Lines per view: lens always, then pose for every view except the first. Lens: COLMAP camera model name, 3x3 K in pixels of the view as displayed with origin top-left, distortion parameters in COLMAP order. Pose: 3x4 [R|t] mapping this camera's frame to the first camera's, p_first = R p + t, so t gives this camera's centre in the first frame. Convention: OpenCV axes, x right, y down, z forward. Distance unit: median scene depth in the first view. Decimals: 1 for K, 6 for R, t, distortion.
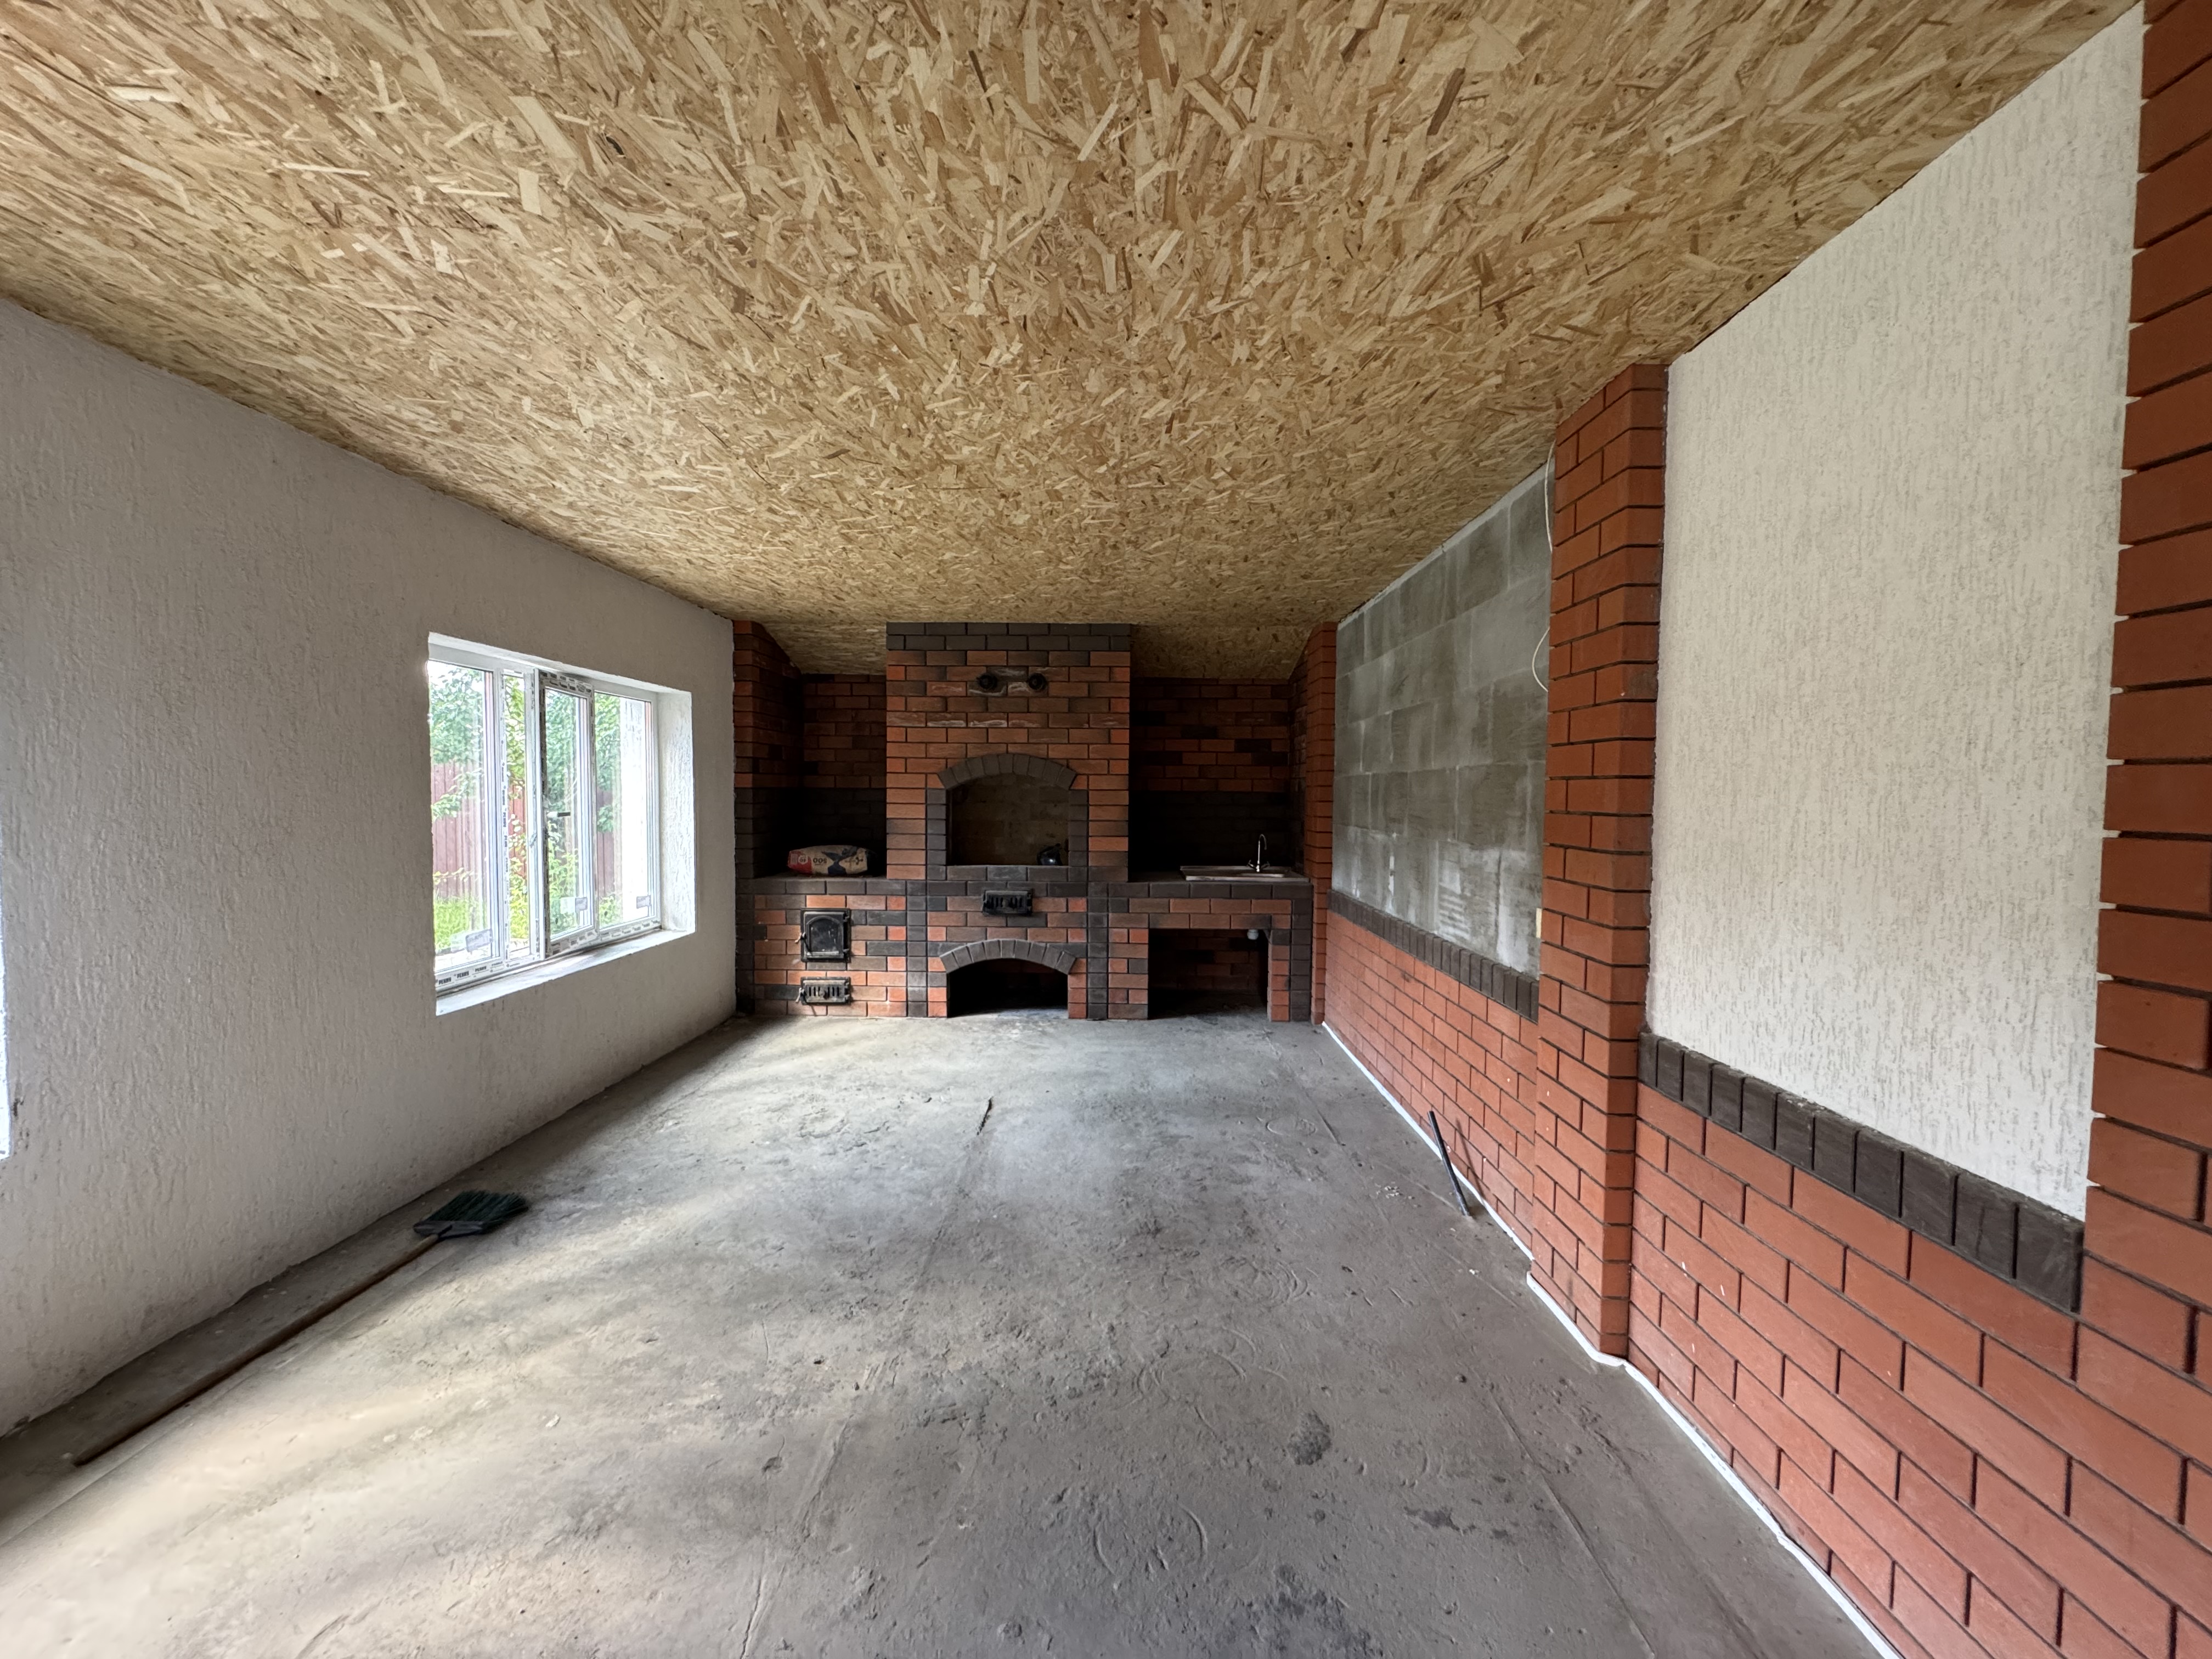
lens RADIAL K [[885.9, 0, 1106.6], [0, 885.9, 829.7], [0, 0, 1]] dist [-0.004182, 0.001052]
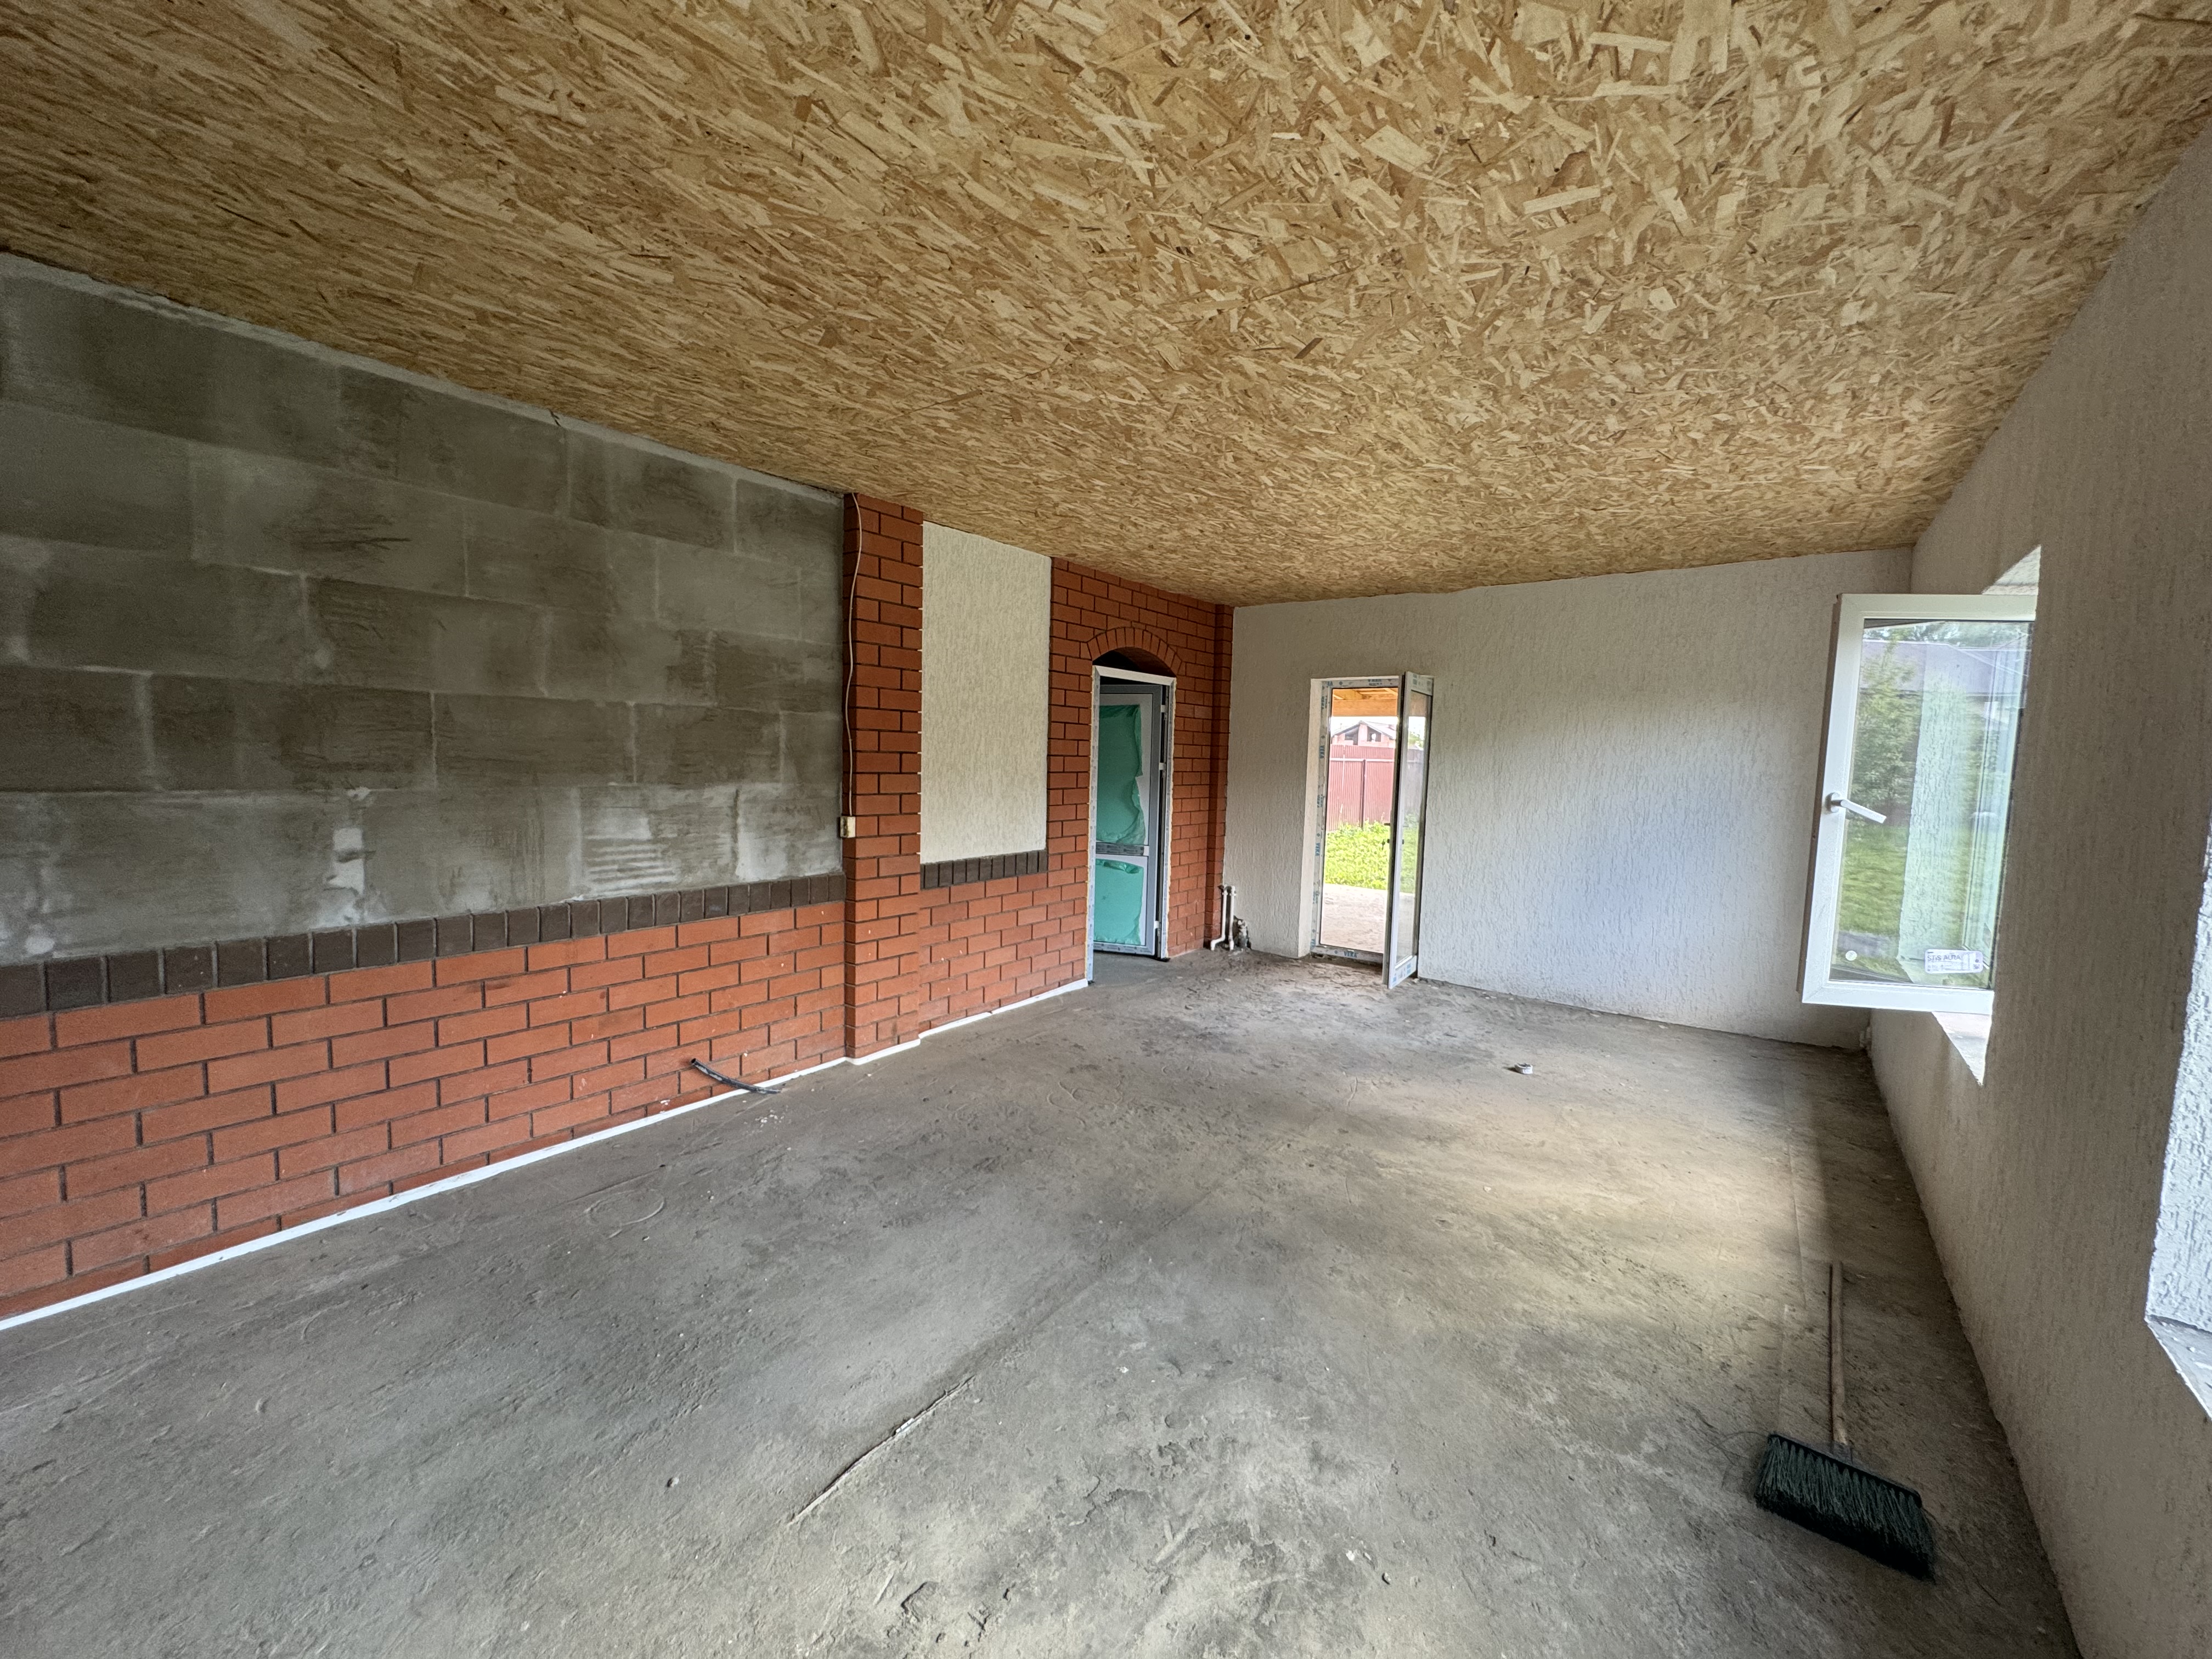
lens RADIAL K [[885.9, 0, 1104.7], [0, 885.9, 830.1], [0, 0, 1]] dist [-0.004182, 0.001052]
pose [[-0.809769, -0.080127, 0.581252, -0.616824], [-0.008376, 0.992109, 0.125096, -0.067563], [-0.586690, 0.096430, -0.804050, 1.678764]]
